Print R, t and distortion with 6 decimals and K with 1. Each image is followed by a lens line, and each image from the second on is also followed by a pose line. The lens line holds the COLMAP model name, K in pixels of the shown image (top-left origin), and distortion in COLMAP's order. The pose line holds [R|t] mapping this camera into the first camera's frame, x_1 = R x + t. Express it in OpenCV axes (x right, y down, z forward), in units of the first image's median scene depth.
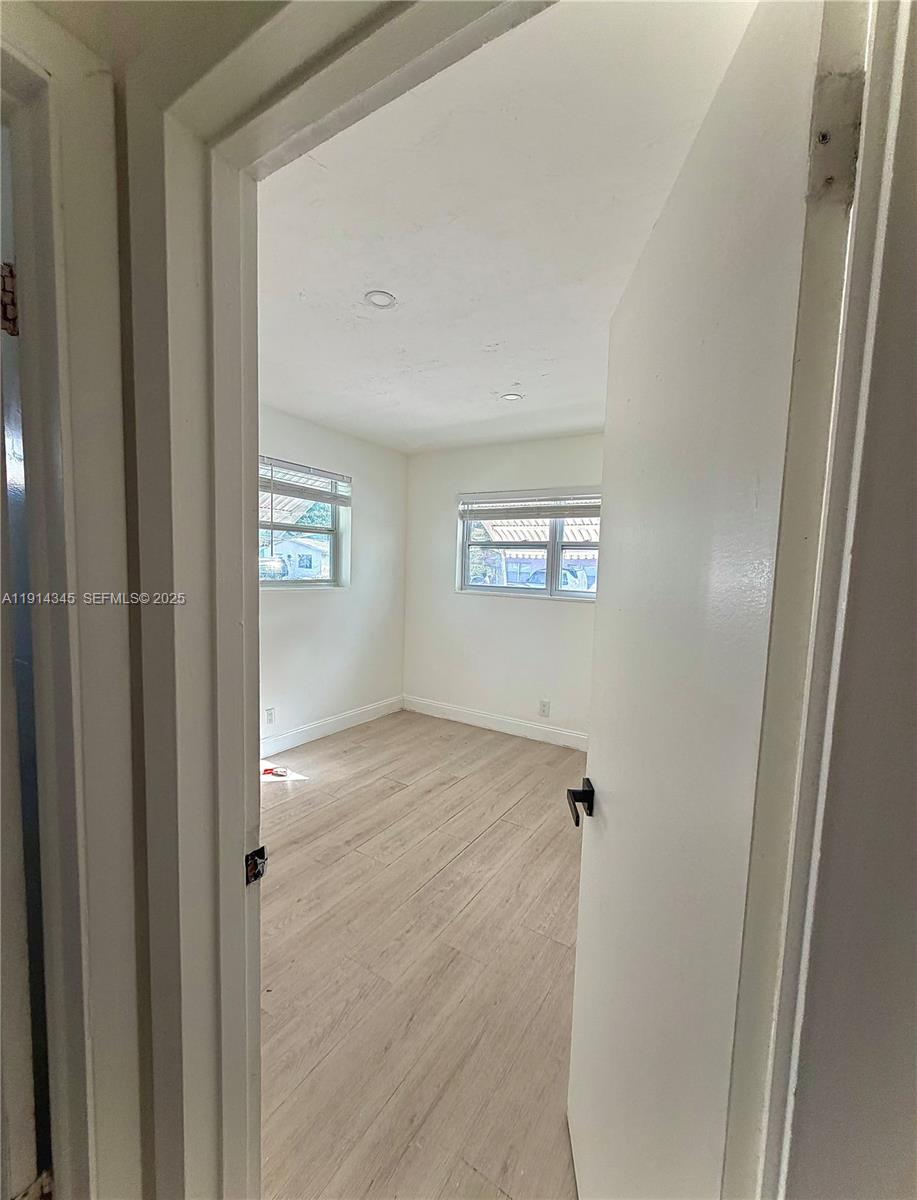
lens RADIAL K [[503.0, 0, 455.4], [0, 503.0, 606.6], [0, 0, 1]] dist [0.003701, 0.000068]
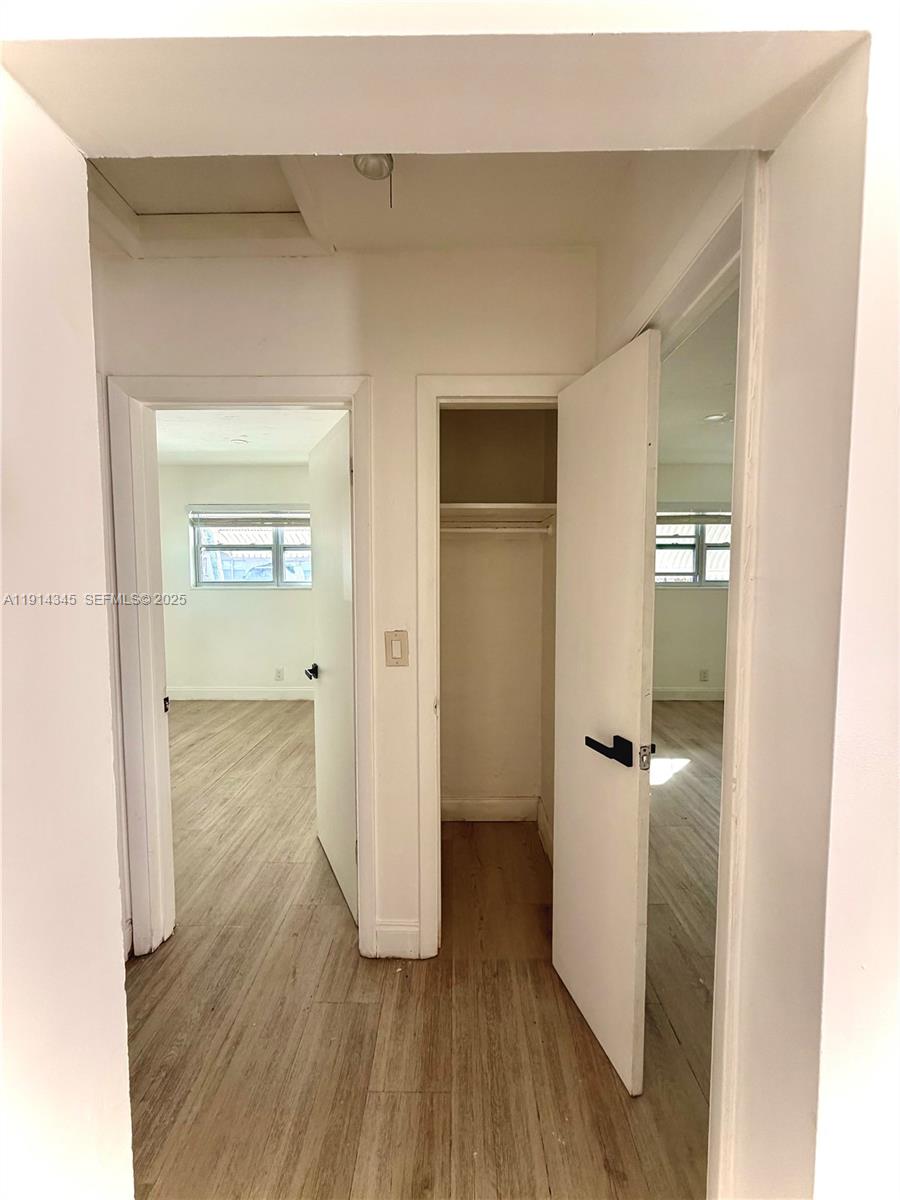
lens RADIAL K [[476.4, 0, 451.9], [0, 476.4, 596.5], [0, 0, 1]] dist [-0.001018, 0.000259]
pose [[0.846701, -0.069513, 0.527509, -0.078849], [0.073488, 0.997205, 0.013453, 0.020749], [-0.526970, 0.027375, 0.849443, -0.277591]]
